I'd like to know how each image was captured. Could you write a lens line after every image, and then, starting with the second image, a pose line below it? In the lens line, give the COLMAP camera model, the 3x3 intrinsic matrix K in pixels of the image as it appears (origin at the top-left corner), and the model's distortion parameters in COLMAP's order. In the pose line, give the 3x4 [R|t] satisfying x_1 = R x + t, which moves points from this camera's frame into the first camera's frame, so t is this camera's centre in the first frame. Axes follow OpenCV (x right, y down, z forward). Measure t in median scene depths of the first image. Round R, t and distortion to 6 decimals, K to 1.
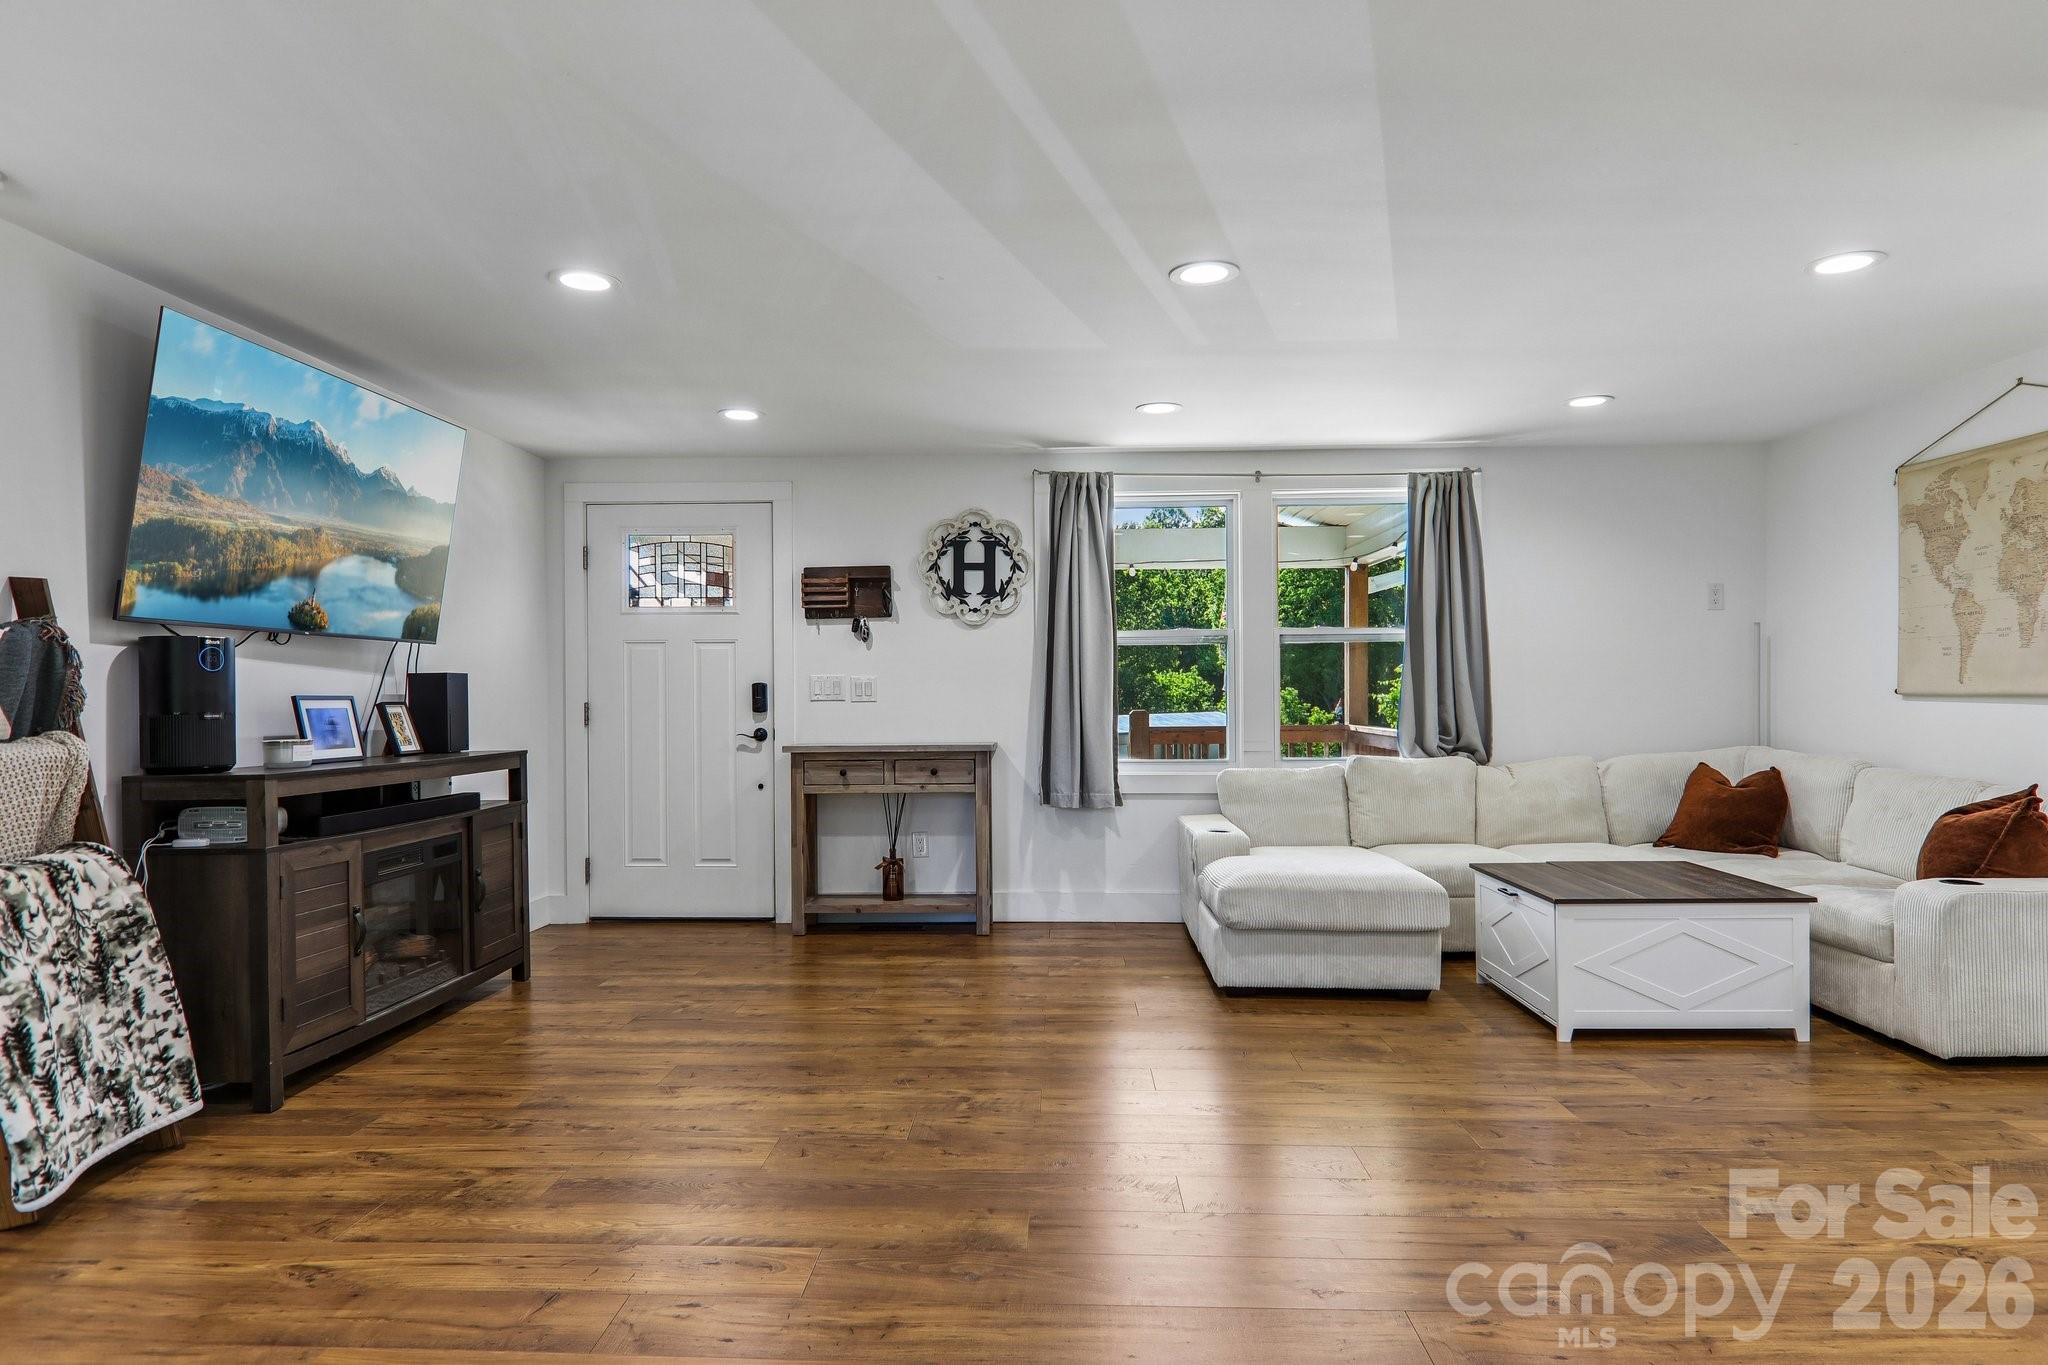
lens RADIAL K [[1189.6, 0, 1025.0], [0, 1189.6, 699.4], [0, 0, 1]] dist [0.009055, -0.022533]
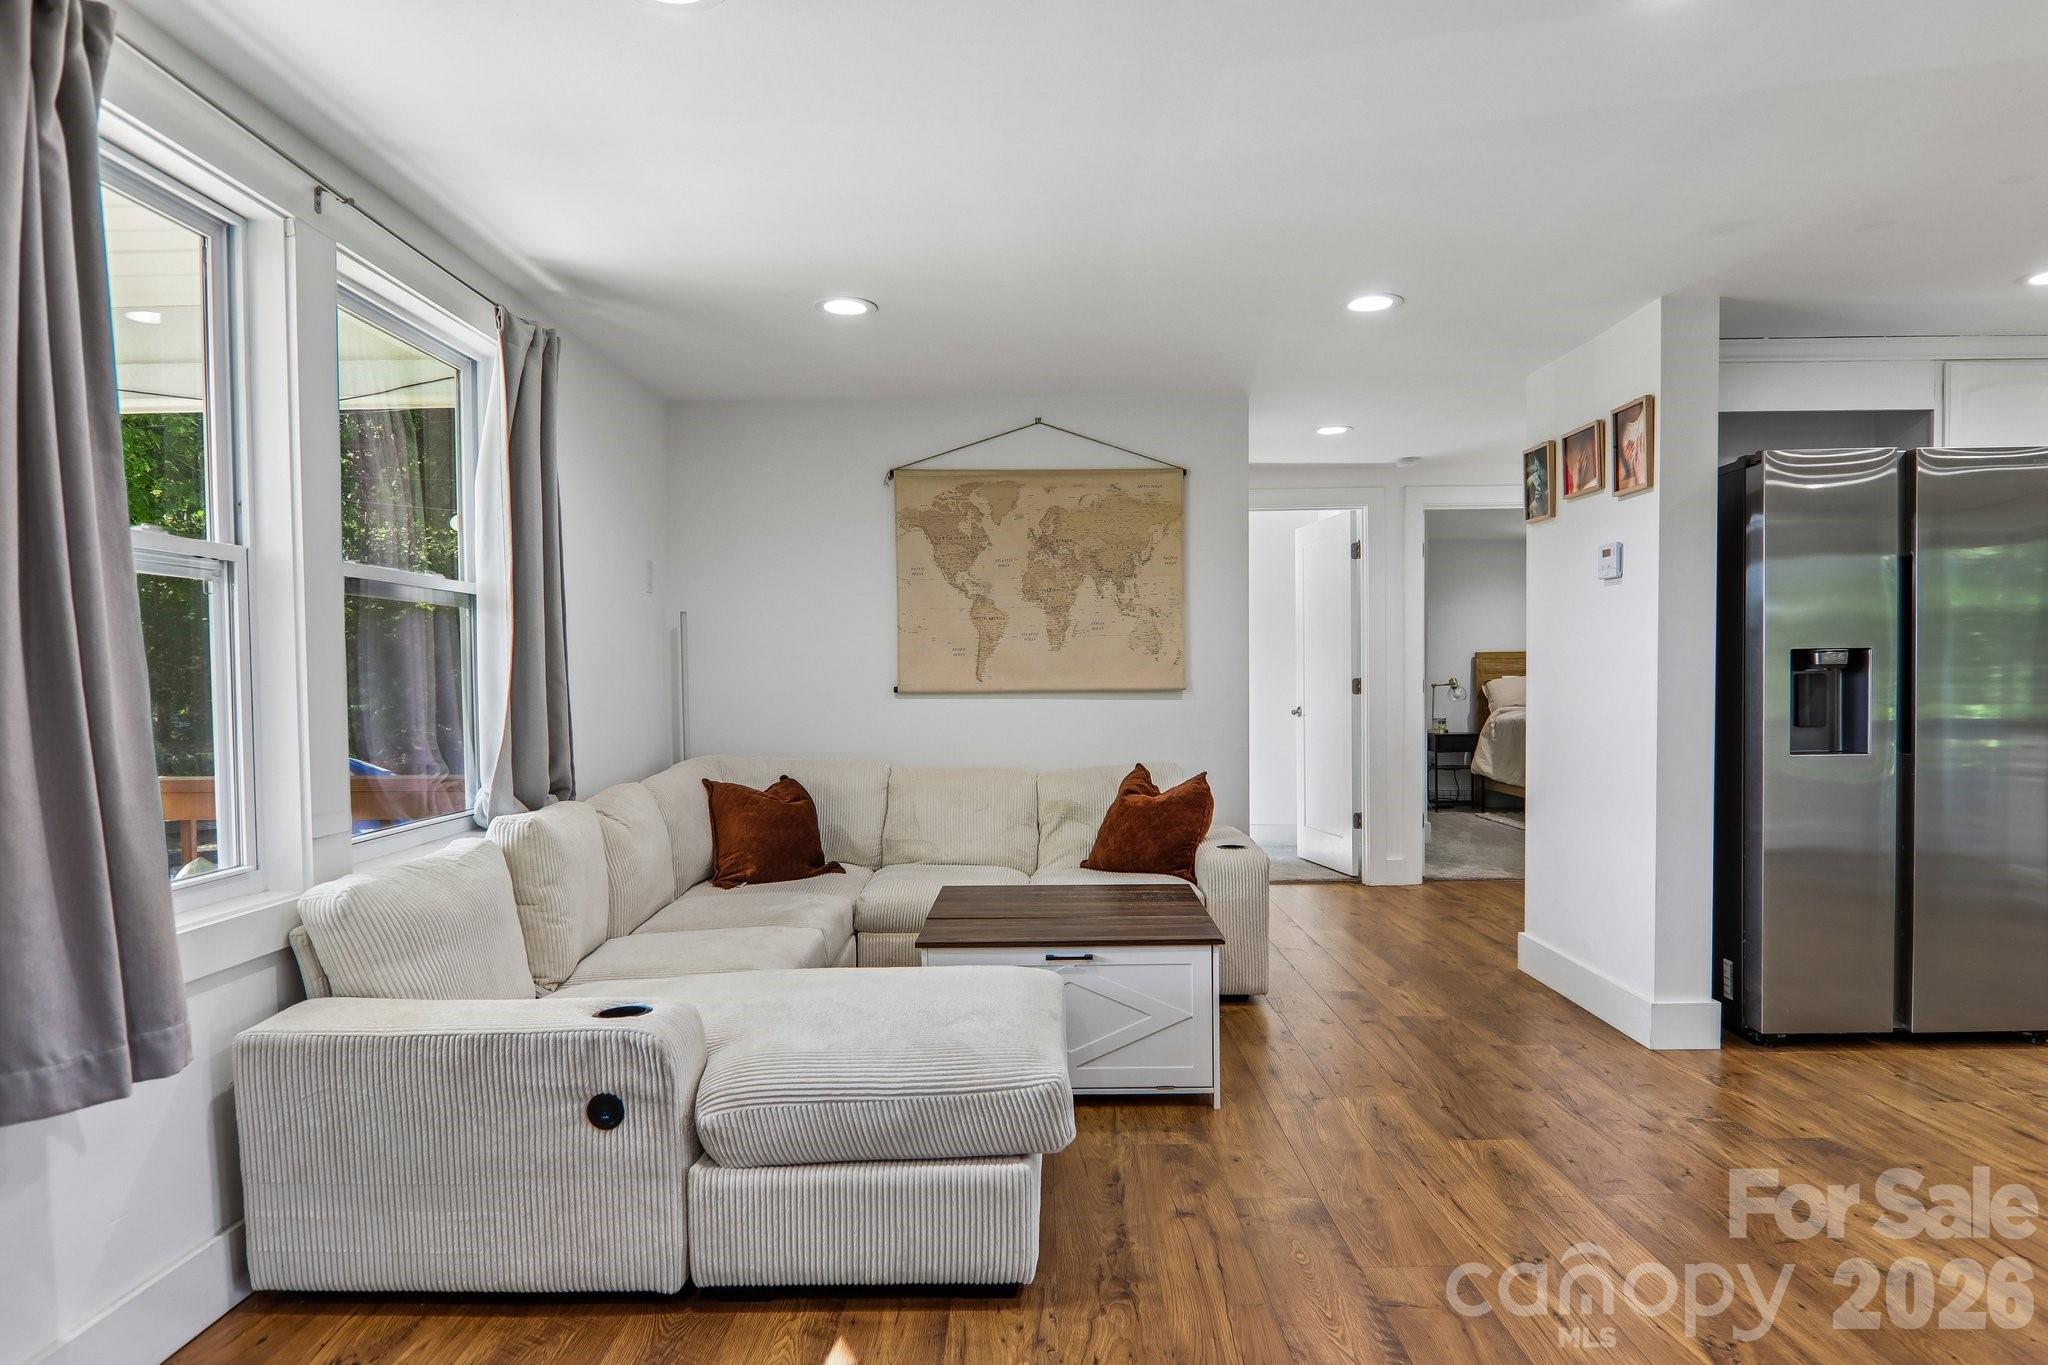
lens RADIAL K [[1202.5, 0, 1030.7], [0, 1202.5, 718.9], [0, 0, 1]] dist [0.005312, -0.018504]
pose [[-0.024475, -0.026047, 0.999361, -0.276175], [0.018105, 0.999485, 0.026493, -0.006566], [-0.999536, 0.018742, -0.023991, 0.833735]]
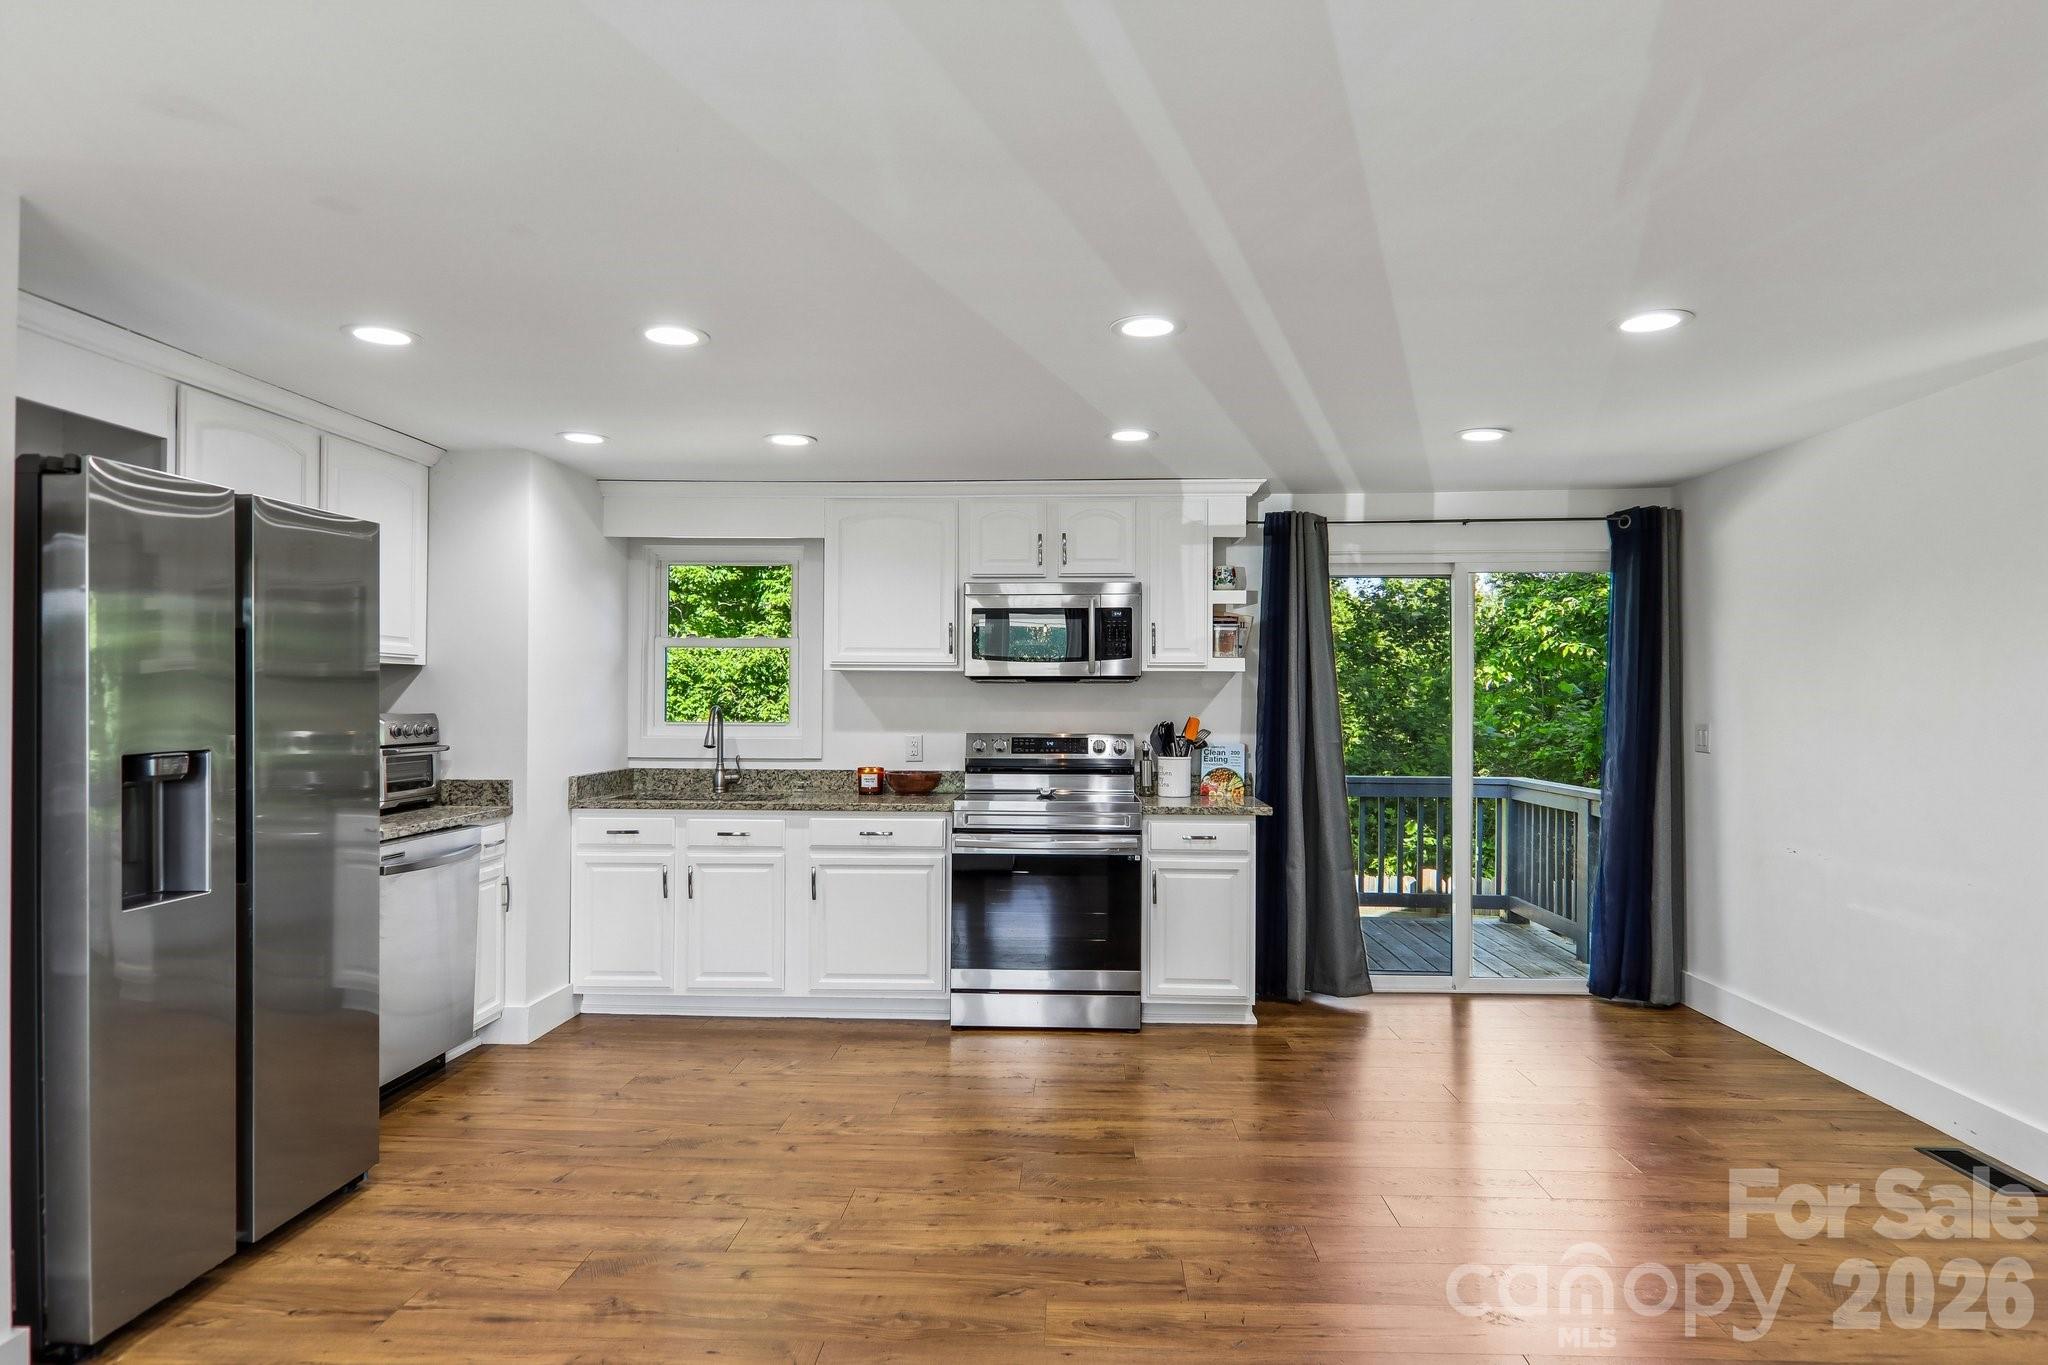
lens RADIAL K [[1180.6, 0, 1028.5], [0, 1180.6, 696.4], [0, 0, 1]] dist [0.021740, -0.021225]
pose [[-0.999861, 0.002730, 0.016463, 0.040995], [0.002802, 0.999987, 0.004338, -0.044159], [-0.016451, 0.004384, -0.999855, 0.837412]]
